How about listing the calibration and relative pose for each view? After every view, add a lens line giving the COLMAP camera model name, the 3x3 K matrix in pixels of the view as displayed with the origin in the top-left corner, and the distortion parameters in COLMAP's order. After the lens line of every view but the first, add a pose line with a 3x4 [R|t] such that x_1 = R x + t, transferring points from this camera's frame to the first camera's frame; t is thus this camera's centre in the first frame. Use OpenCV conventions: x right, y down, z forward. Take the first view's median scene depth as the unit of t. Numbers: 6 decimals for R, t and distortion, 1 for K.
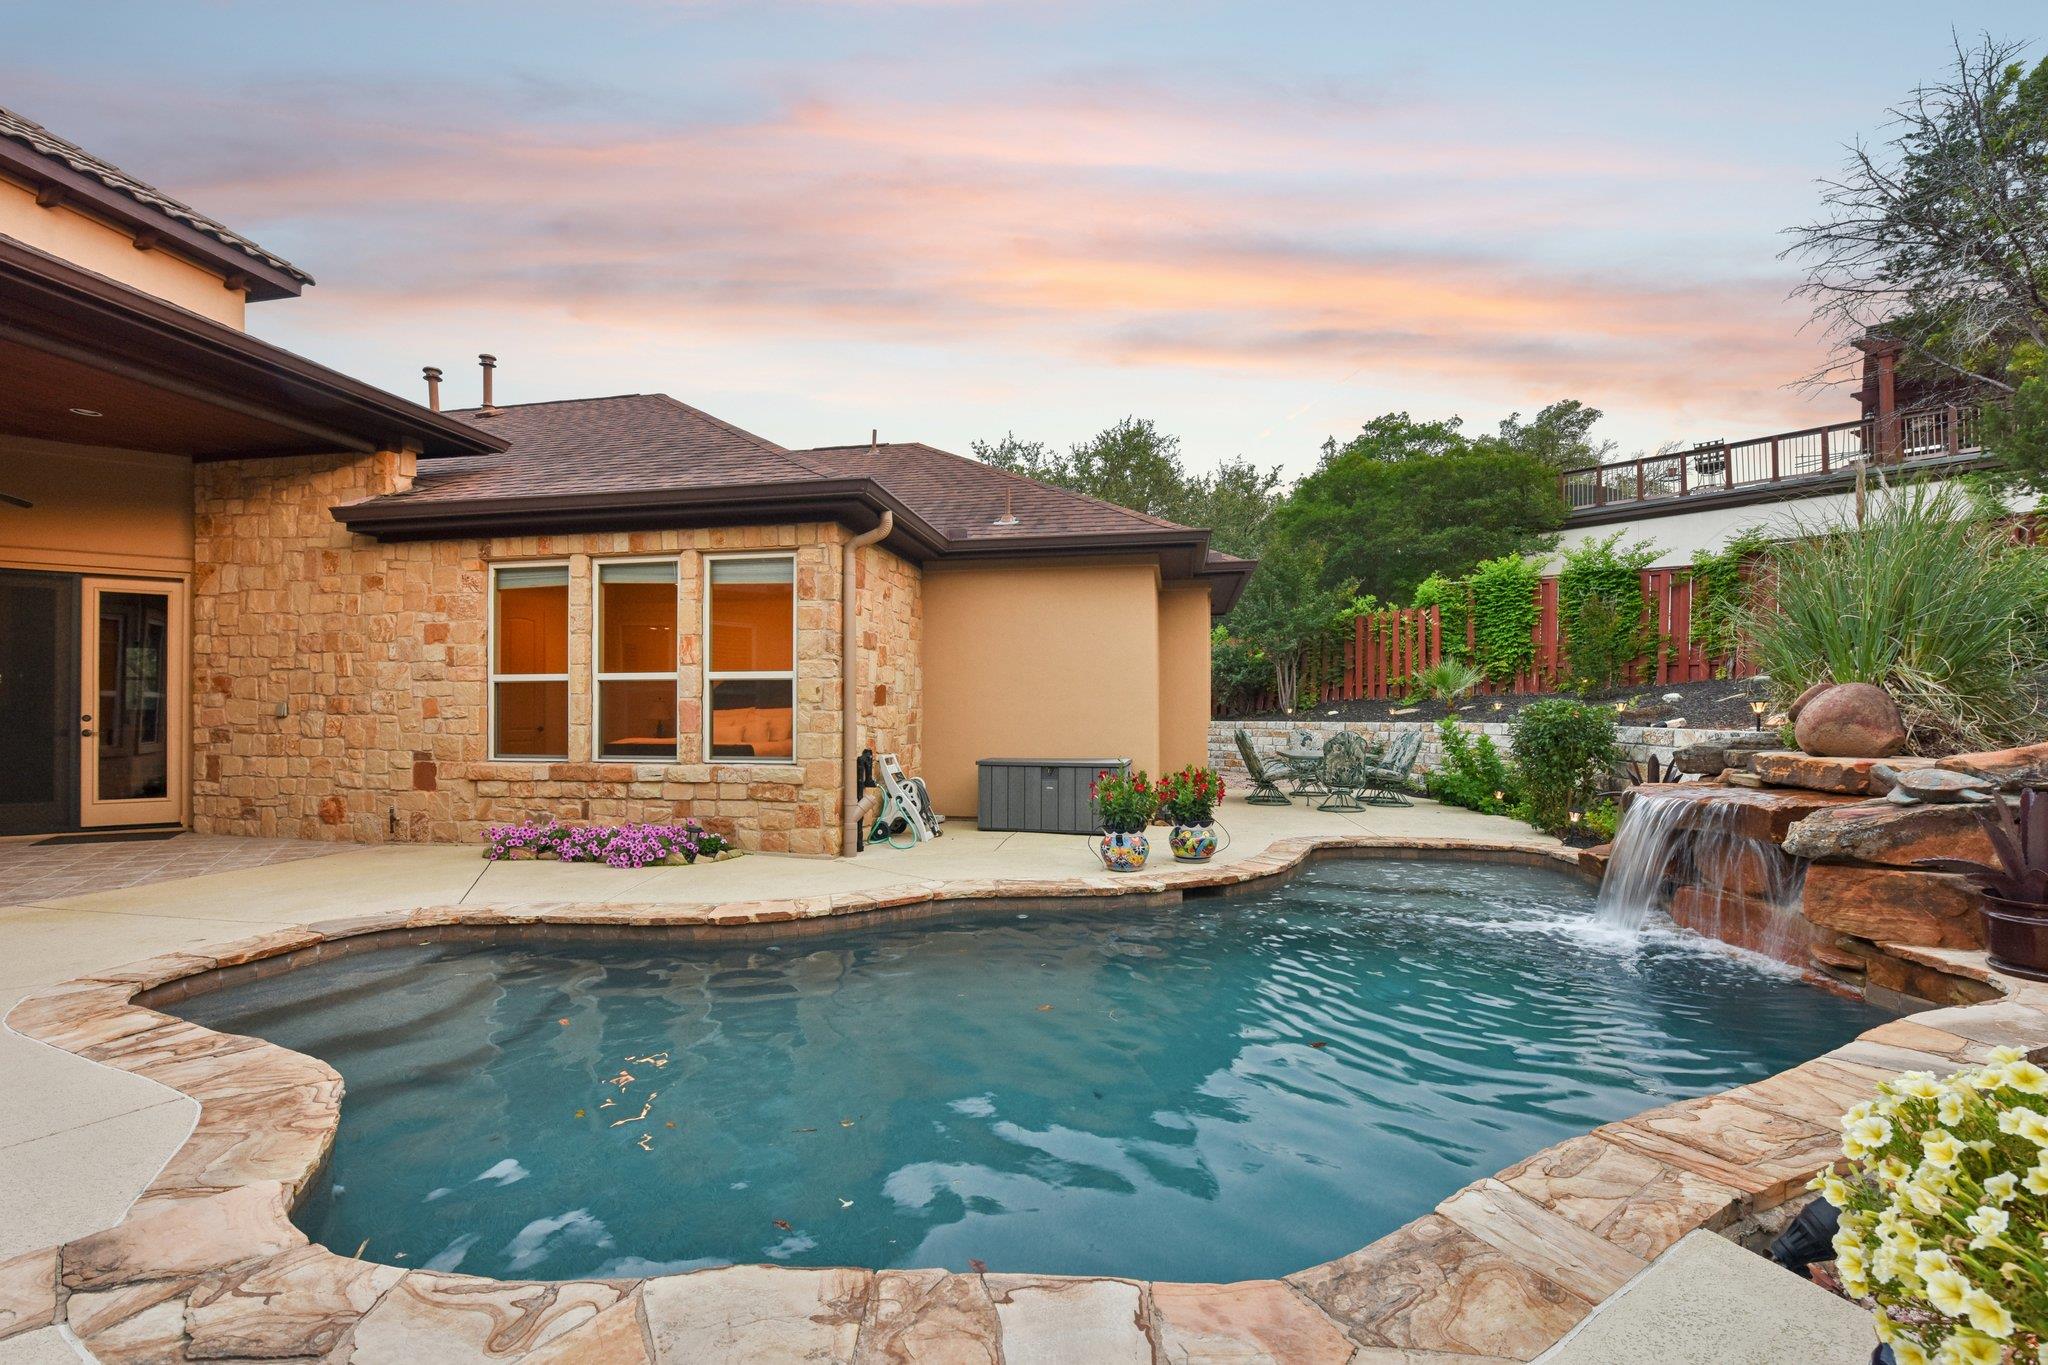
lens RADIAL K [[824.8, 0, 1025.1], [0, 824.8, 710.8], [0, 0, 1]] dist [-0.004054, -0.000274]
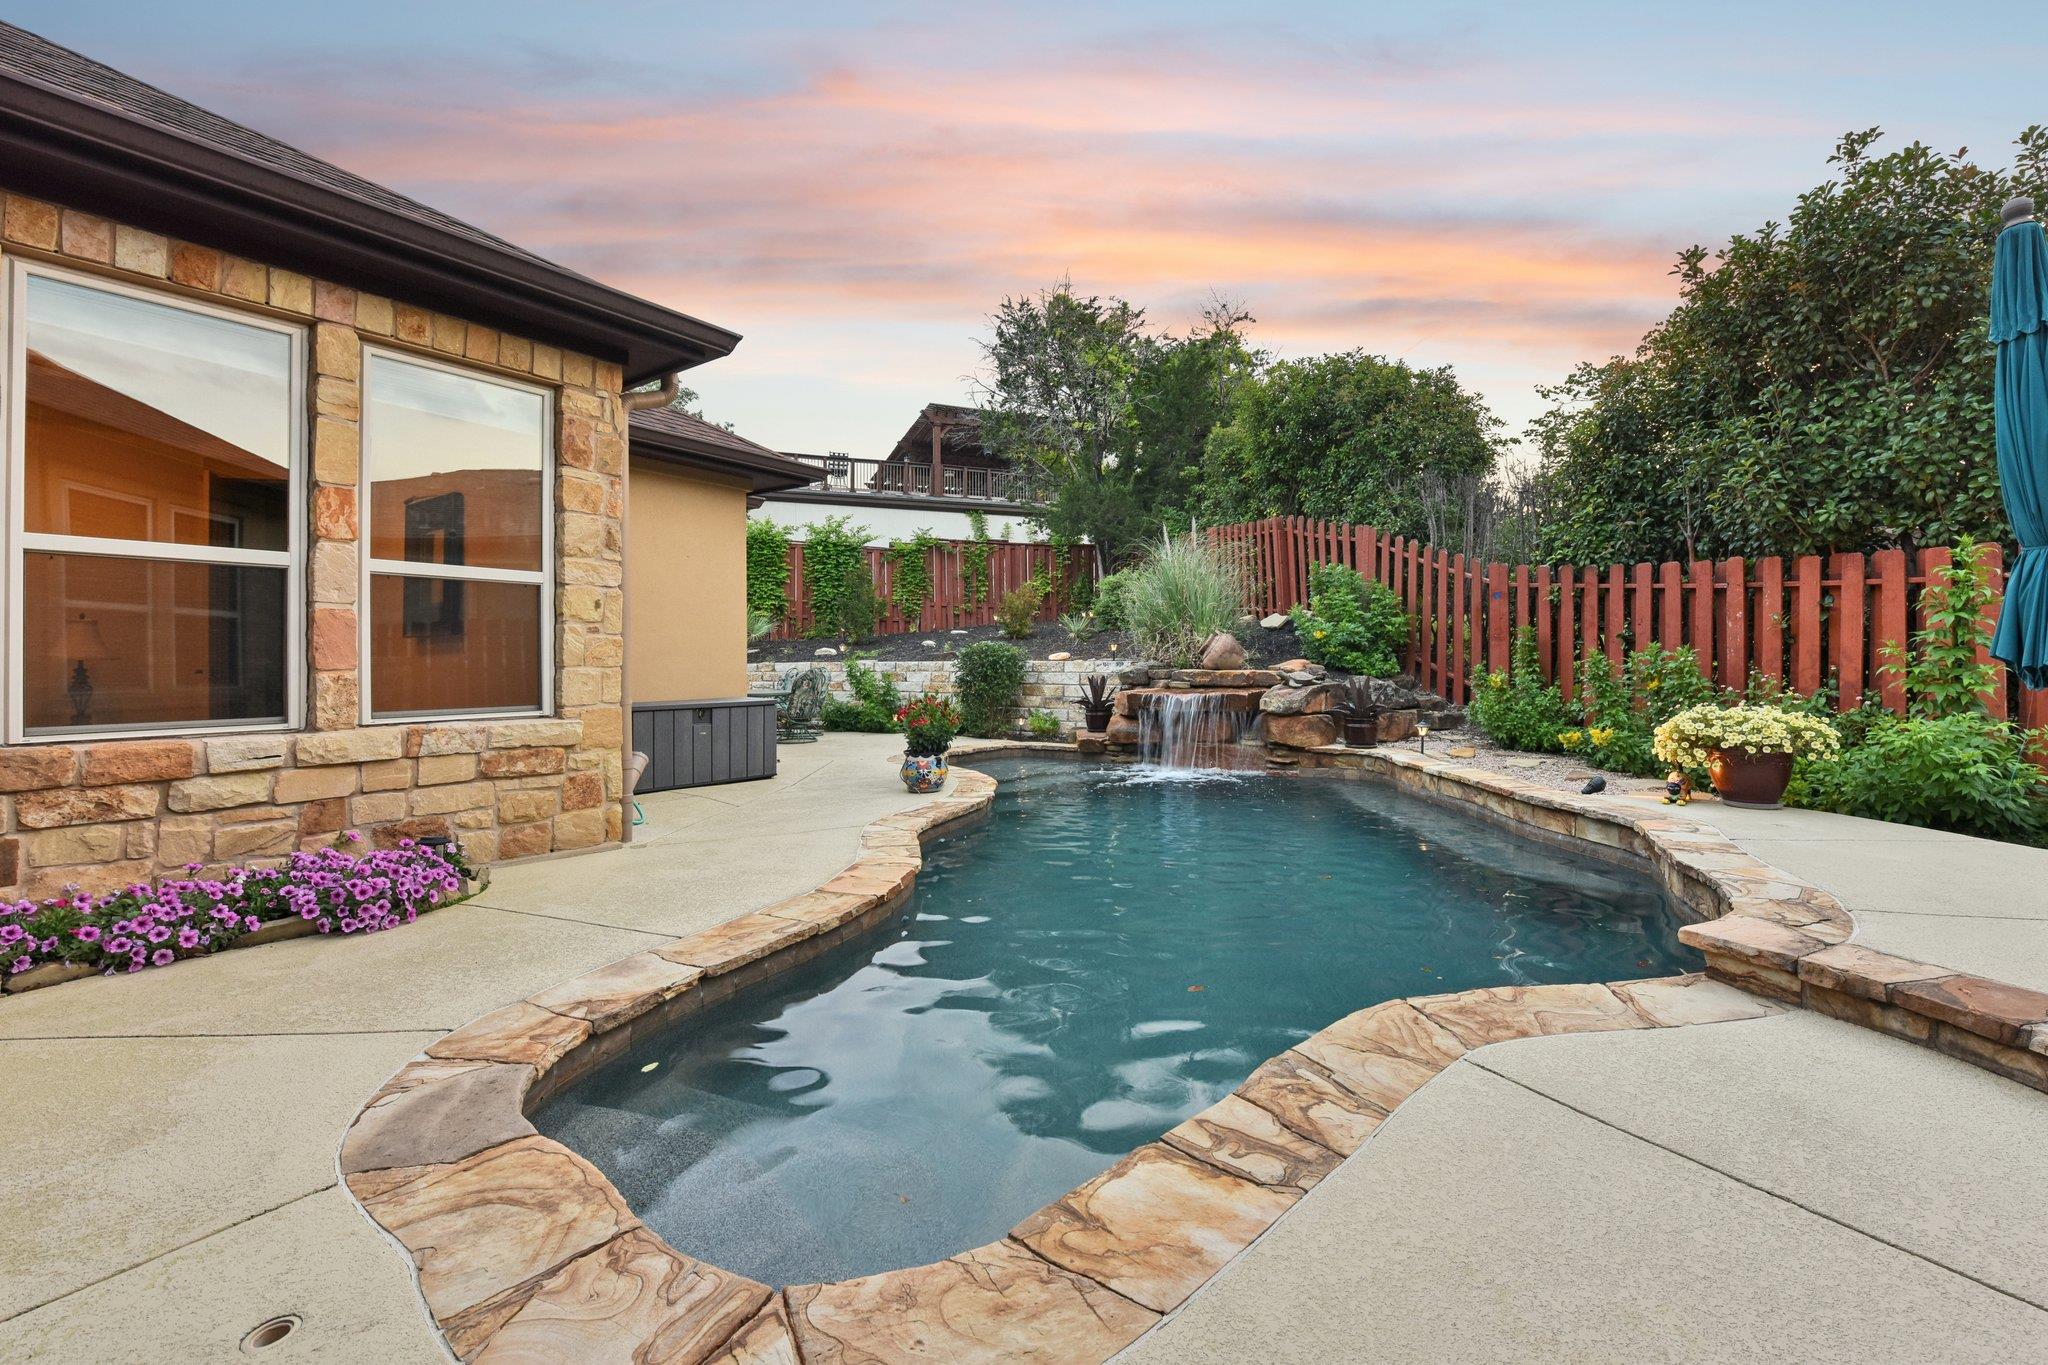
lens RADIAL K [[843.1, 0, 1024.4], [0, 843.1, 660.0], [0, 0, 1]] dist [0.000656, -0.000012]
pose [[0.430785, -0.000765, 0.902454, -0.705705], [0.003649, 0.999993, -0.000895, 0.022395], [-0.902447, 0.003679, 0.430785, 0.369229]]
